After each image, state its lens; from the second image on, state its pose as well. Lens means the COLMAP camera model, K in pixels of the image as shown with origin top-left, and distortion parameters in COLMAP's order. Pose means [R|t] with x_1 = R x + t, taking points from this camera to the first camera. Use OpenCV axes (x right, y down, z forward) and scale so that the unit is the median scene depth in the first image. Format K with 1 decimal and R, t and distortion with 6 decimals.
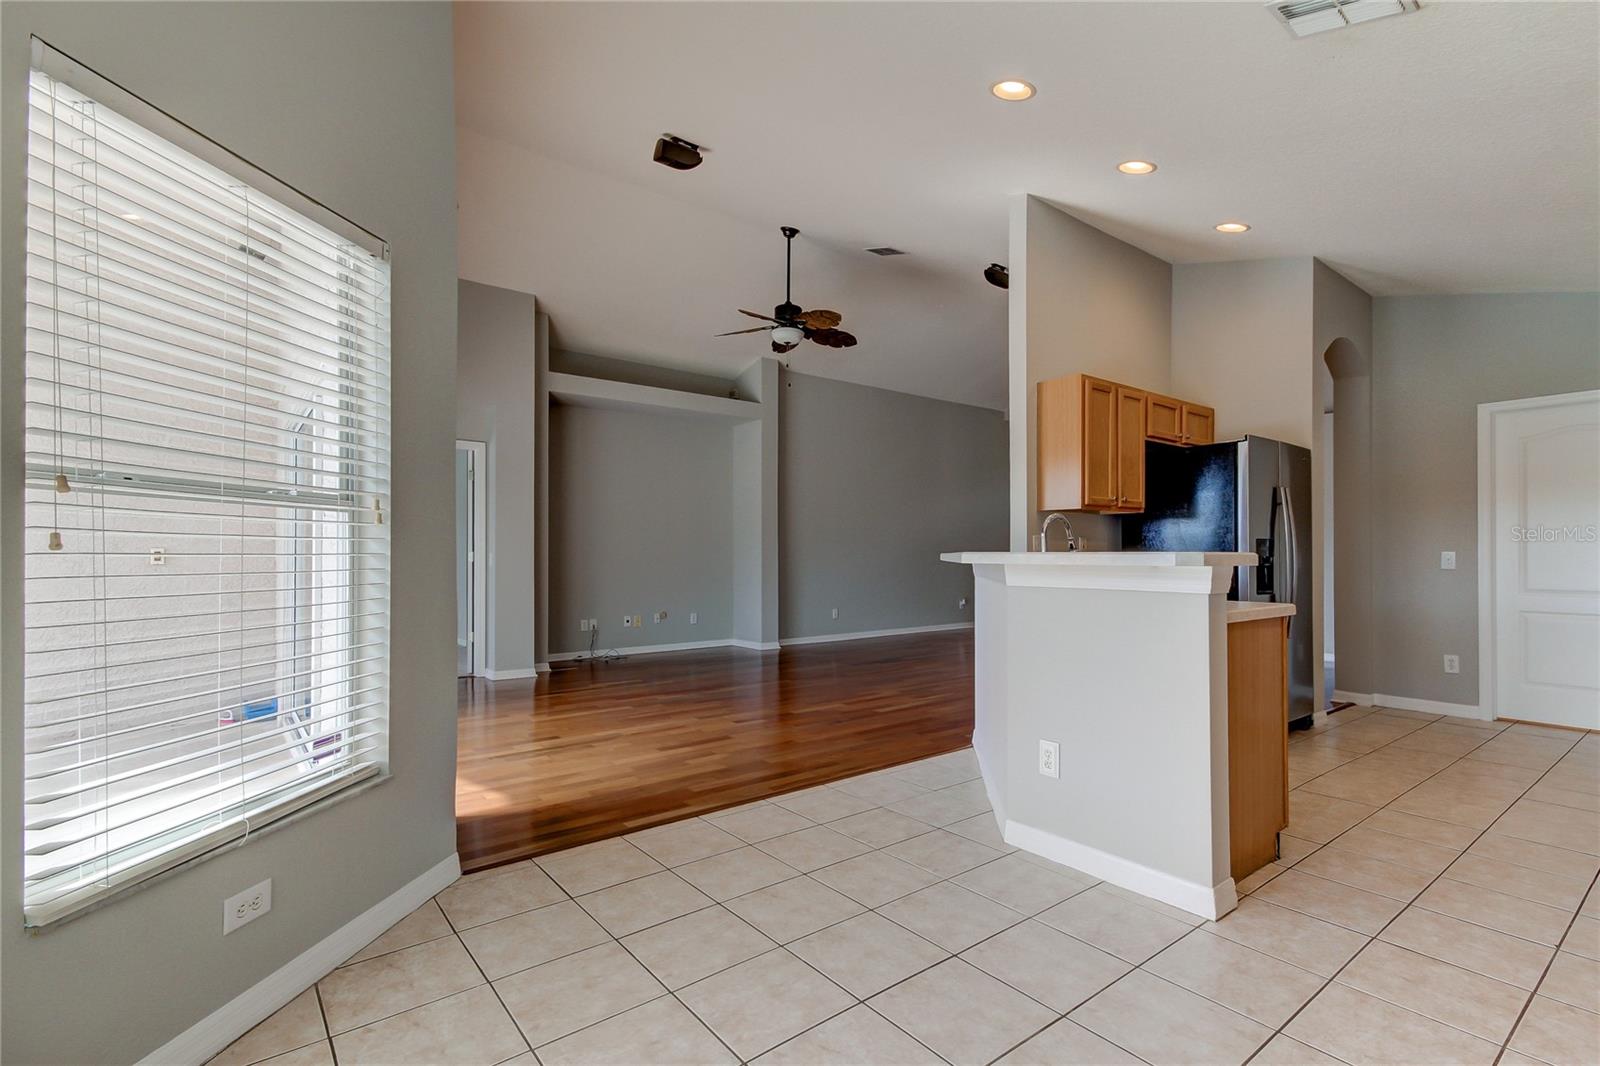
lens RADIAL K [[733.2, 0, 792.6], [0, 733.2, 553.0], [0, 0, 1]] dist [-0.000621, -0.000075]
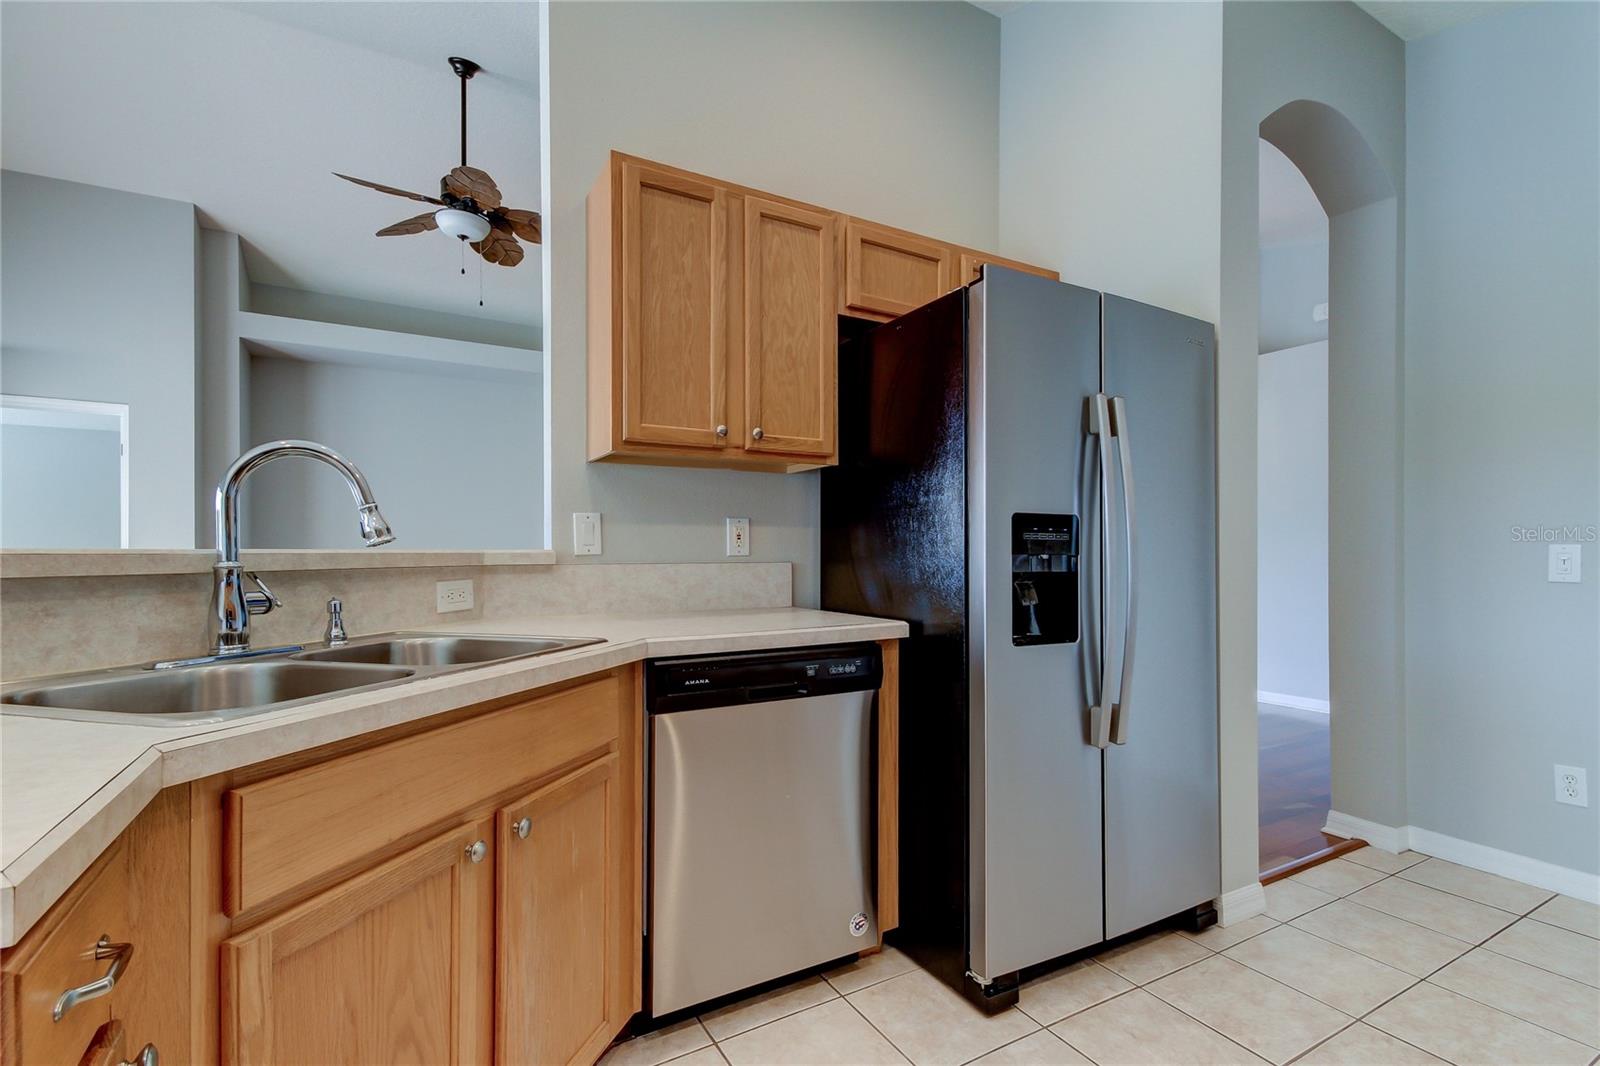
lens RADIAL K [[733.2, 0, 792.6], [0, 733.2, 553.0], [0, 0, 1]] dist [-0.000621, -0.000075]
pose [[0.990893, -0.001092, -0.134644, 0.473081], [0.000776, 0.999997, -0.002398, 0.004456], [0.134646, 0.002272, 0.990891, 0.472817]]
